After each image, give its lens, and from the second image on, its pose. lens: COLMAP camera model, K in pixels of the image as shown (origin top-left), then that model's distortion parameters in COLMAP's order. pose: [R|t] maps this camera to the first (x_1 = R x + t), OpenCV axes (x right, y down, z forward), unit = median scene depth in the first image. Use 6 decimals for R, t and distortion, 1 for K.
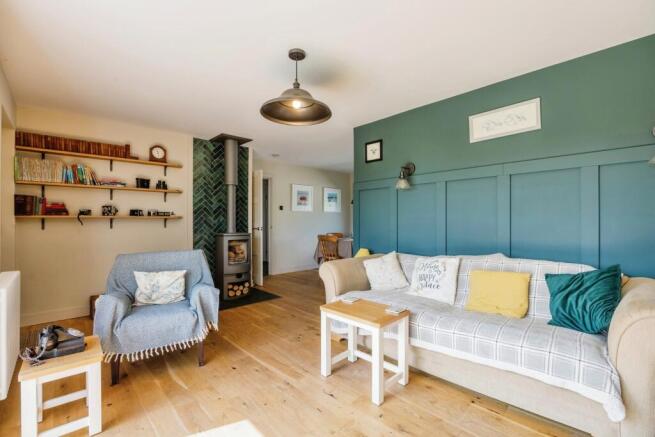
lens RADIAL K [[287.0, 0, 330.9], [0, 287.0, 214.3], [0, 0, 1]] dist [-0.002725, -0.000413]
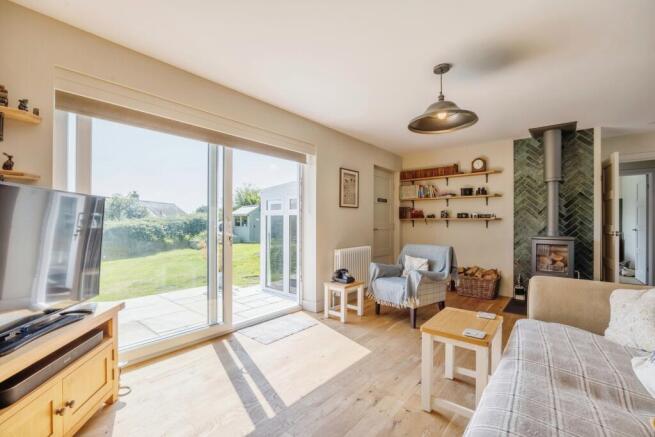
lens RADIAL K [[287.0, 0, 330.9], [0, 287.0, 214.3], [0, 0, 1]] dist [-0.002725, -0.000413]
pose [[0.135859, -0.018681, -0.990552, 0.506510], [0.020480, 0.999662, -0.016044, -0.002743], [0.990516, -0.018107, 0.136196, 0.251004]]
